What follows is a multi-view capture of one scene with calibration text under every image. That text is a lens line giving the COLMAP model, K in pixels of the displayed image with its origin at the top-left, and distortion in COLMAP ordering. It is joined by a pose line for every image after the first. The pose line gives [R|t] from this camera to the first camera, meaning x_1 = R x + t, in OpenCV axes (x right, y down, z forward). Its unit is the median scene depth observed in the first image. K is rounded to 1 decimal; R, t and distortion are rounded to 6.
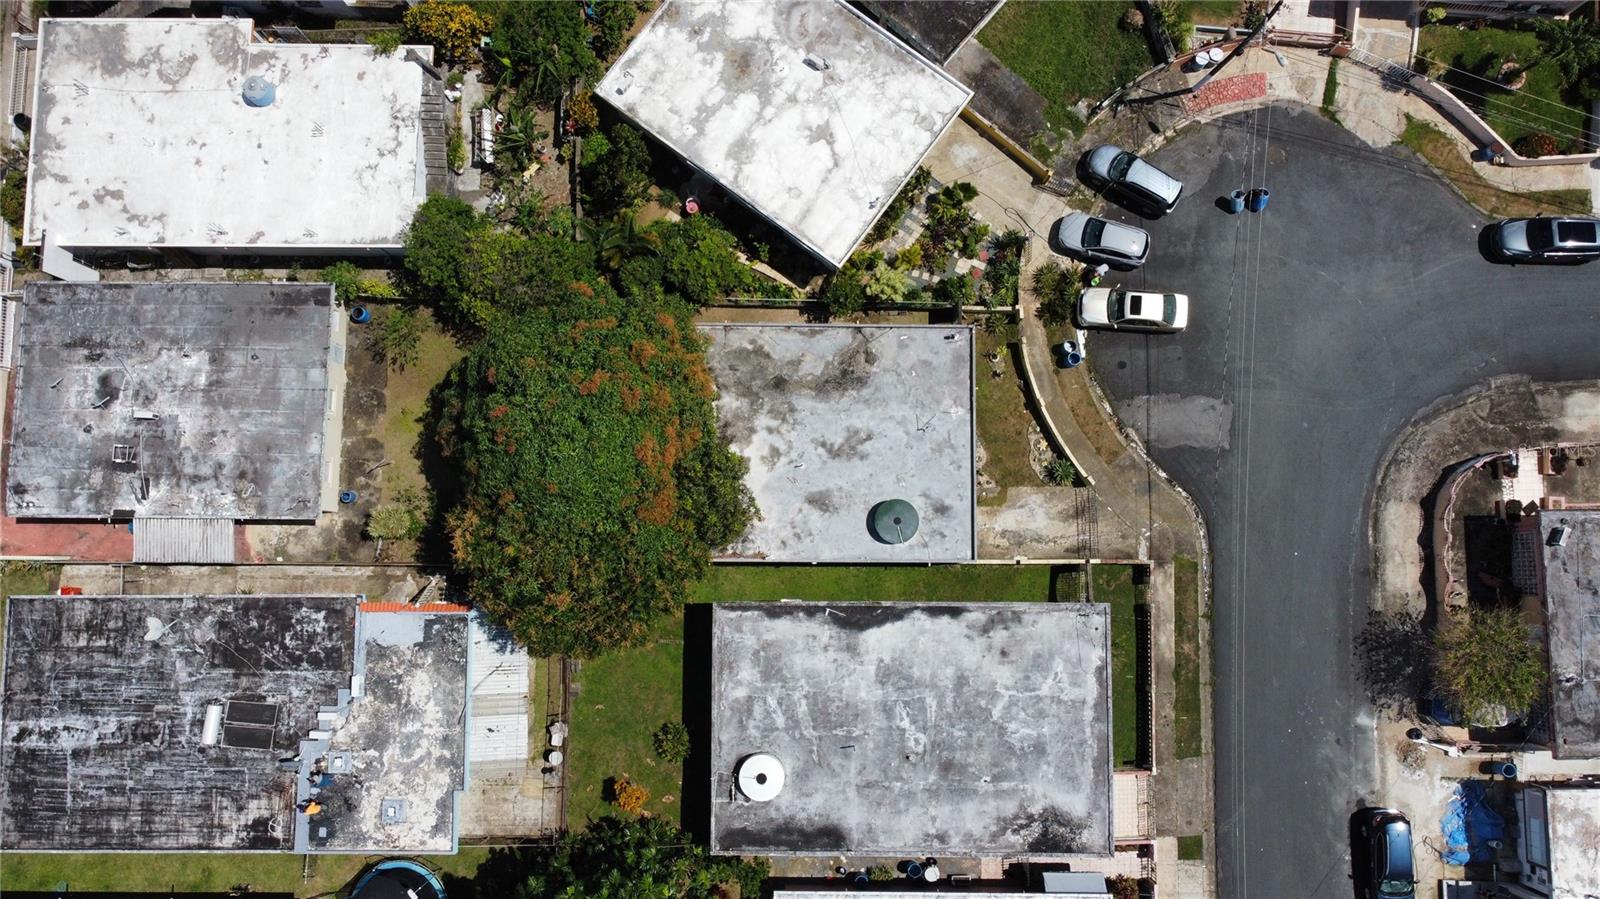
lens RADIAL K [[1203.0, 0, 798.9], [0, 1203.0, 450.5], [0, 0, 1]] dist [0.017414, -0.011165]
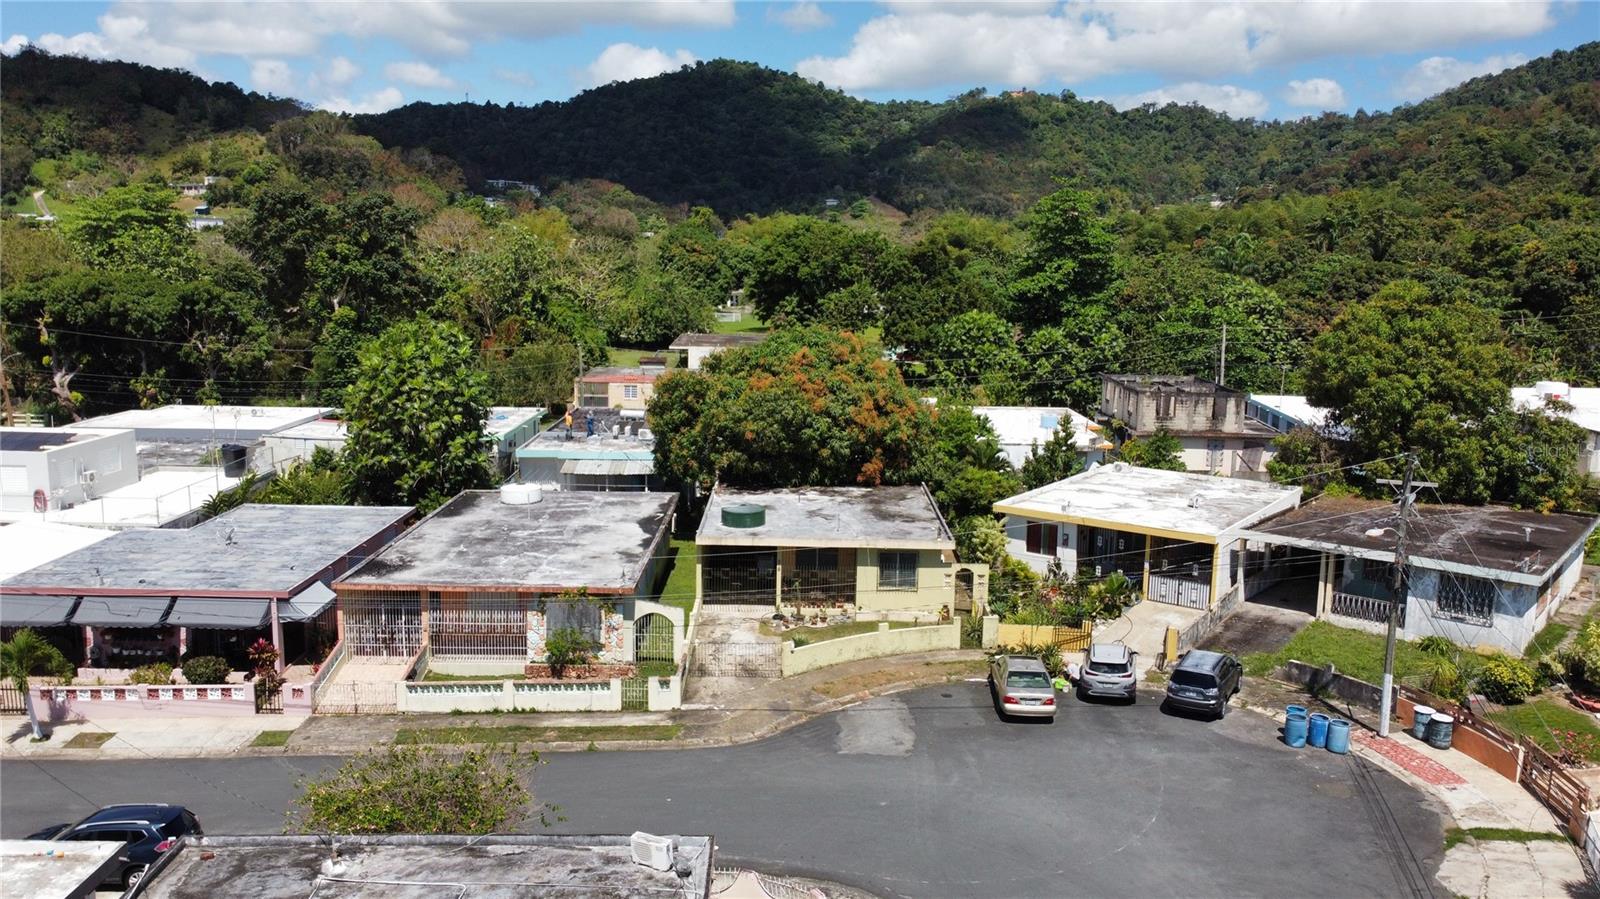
lens RADIAL K [[1203.0, 0, 794.1], [0, 1203.0, 440.8], [0, 0, 1]] dist [0.017414, -0.011165]
pose [[0.003896, 0.155333, -0.987854, 0.975947], [-0.996170, 0.086892, 0.009734, 0.001242], [0.087349, 0.984033, 0.155077, 0.727038]]
